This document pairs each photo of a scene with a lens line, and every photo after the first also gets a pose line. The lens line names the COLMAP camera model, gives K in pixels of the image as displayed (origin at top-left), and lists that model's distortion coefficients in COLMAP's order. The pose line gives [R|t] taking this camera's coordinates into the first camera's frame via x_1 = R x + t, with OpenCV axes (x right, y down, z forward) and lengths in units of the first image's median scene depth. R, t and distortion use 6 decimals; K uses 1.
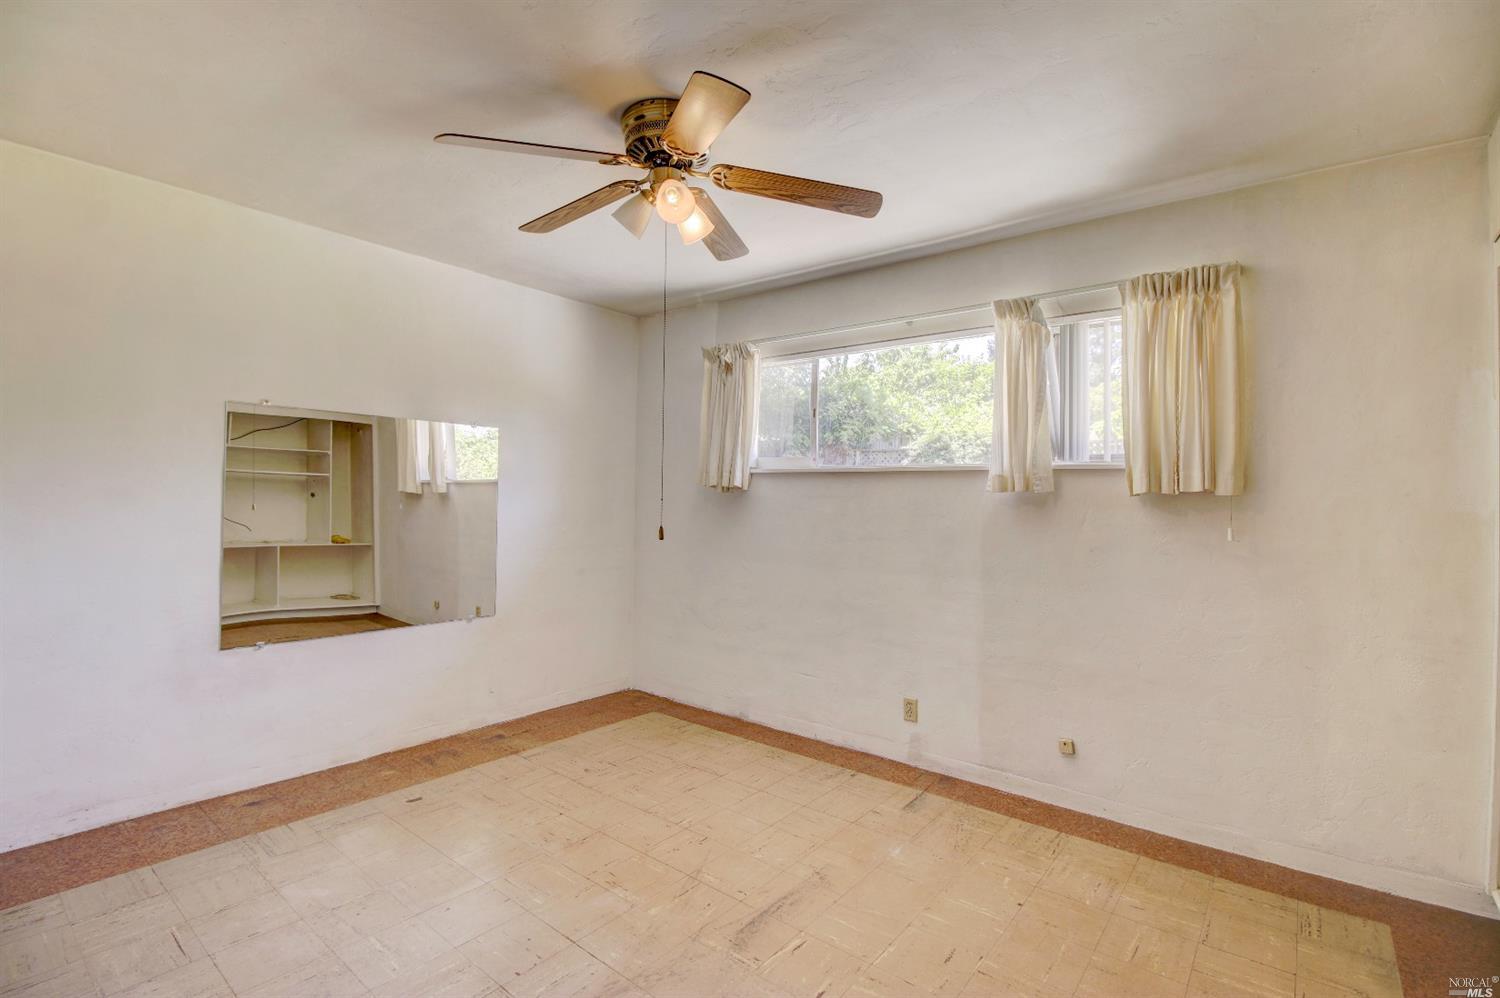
lens RADIAL K [[692.9, 0, 751.6], [0, 692.9, 490.0], [0, 0, 1]] dist [-0.001393, -0.012502]
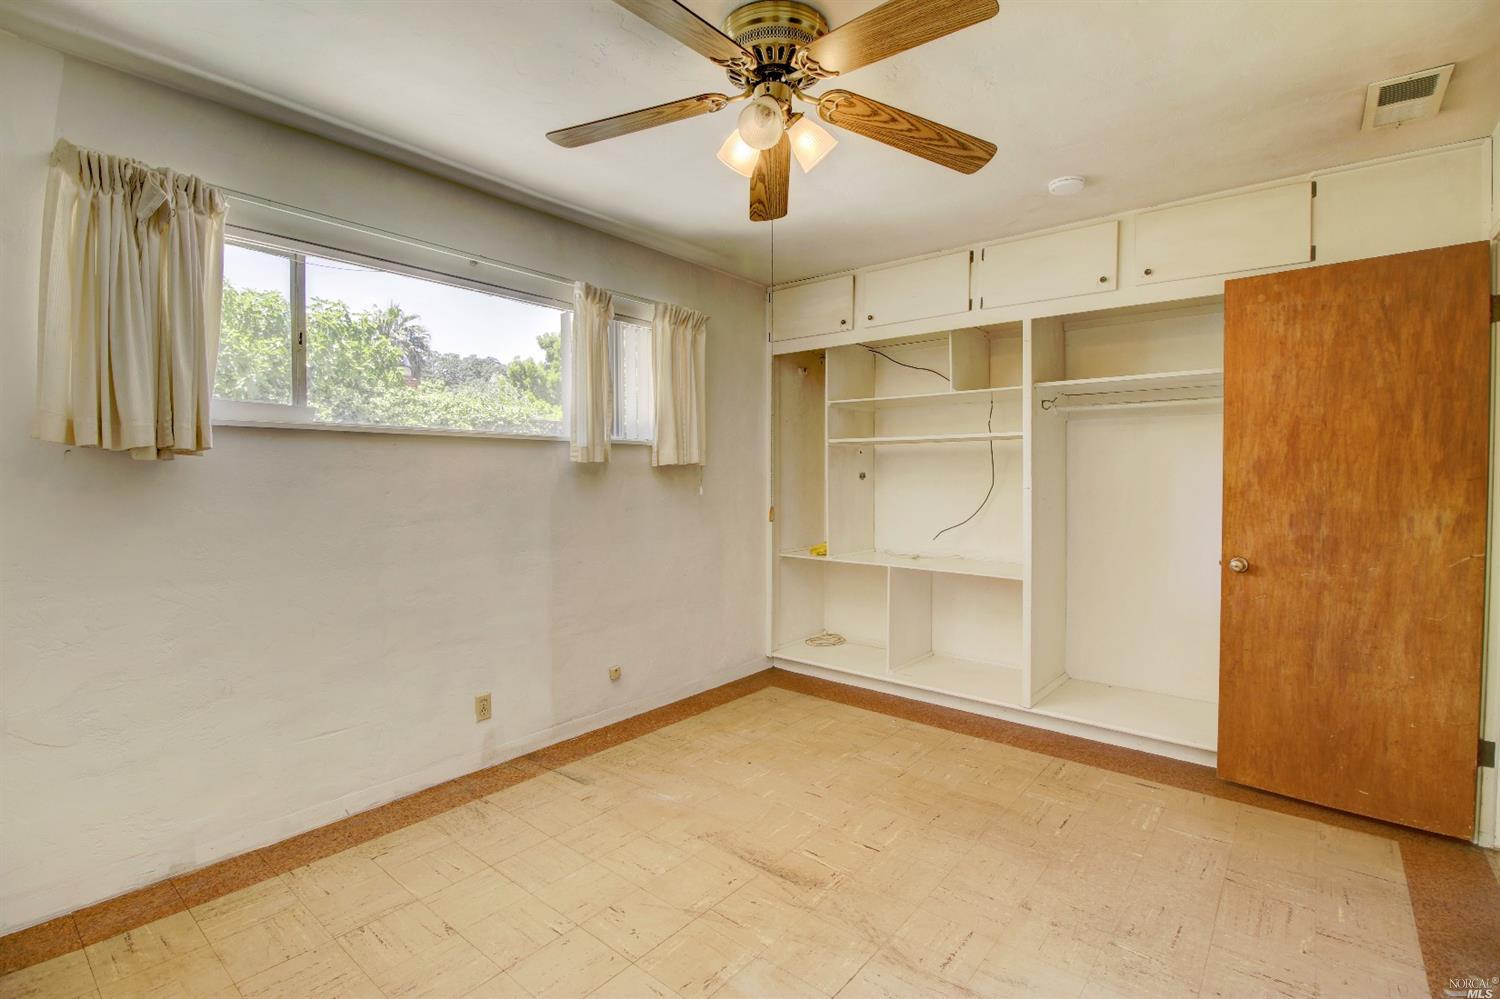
lens RADIAL K [[692.9, 0, 751.6], [0, 692.9, 490.5], [0, 0, 1]] dist [-0.001393, -0.012502]
pose [[0.000447, -0.040693, 0.999172, -0.727300], [-0.016721, 0.999032, 0.040695, -0.001852], [-0.999860, -0.016725, -0.000234, 0.747403]]
